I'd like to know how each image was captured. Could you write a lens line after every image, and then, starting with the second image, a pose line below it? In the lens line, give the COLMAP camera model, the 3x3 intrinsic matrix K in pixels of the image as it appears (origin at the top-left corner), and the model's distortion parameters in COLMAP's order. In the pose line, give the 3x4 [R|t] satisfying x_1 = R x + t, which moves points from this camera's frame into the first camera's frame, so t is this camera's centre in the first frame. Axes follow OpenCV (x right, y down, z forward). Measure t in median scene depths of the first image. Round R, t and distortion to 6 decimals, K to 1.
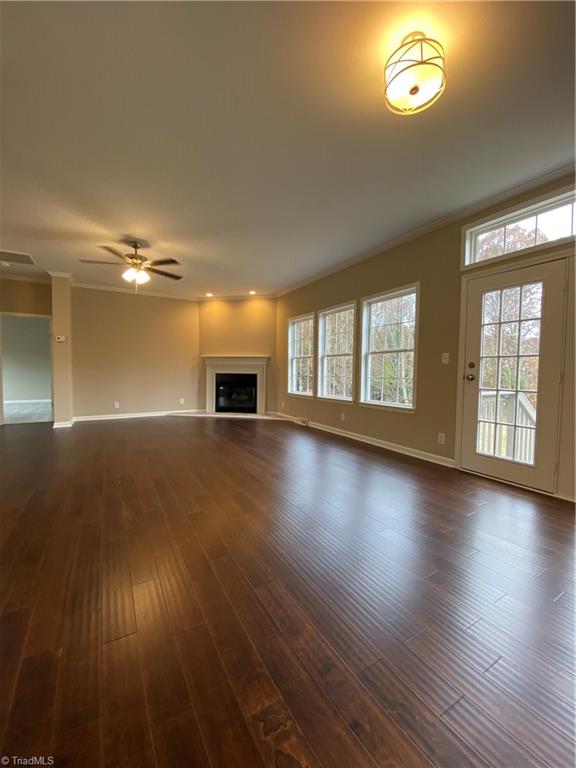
lens RADIAL K [[309.6, 0, 288.0], [0, 309.6, 384.0], [0, 0, 1]] dist [0.000685, 0.000067]
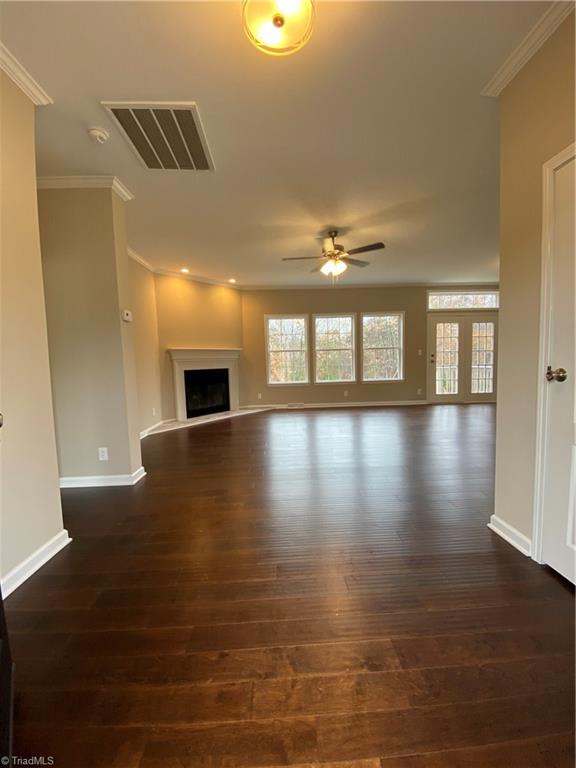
lens RADIAL K [[309.6, 0, 288.0], [0, 309.6, 384.0], [0, 0, 1]] dist [0.000685, 0.000067]
pose [[0.472239, -0.094062, 0.876438, -0.872945], [0.068251, 0.995207, 0.070034, -0.040096], [-0.878824, 0.026745, 0.476395, 0.412863]]
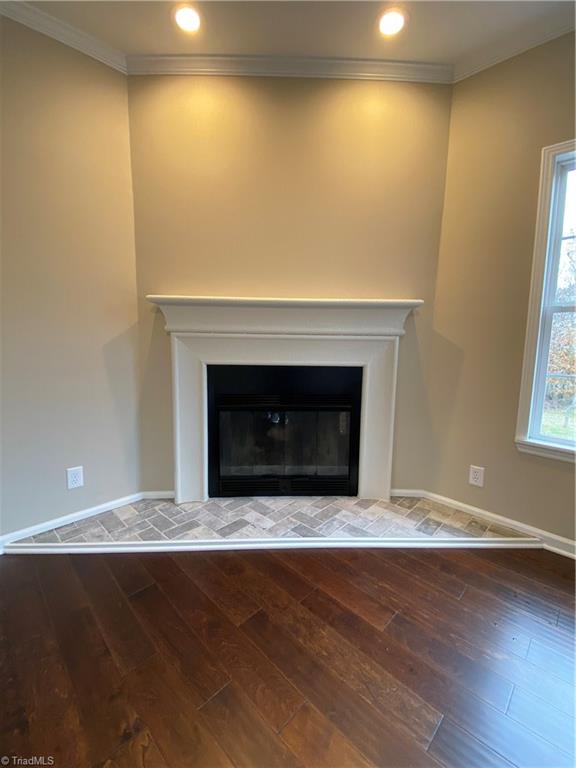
lens RADIAL K [[309.6, 0, 288.0], [0, 309.6, 384.0], [0, 0, 1]] dist [0.000685, 0.000067]
pose [[0.966254, -0.029037, 0.255950, -0.252800], [0.005745, 0.995808, 0.091287, -0.044815], [-0.257528, -0.086736, 0.962370, 0.766374]]
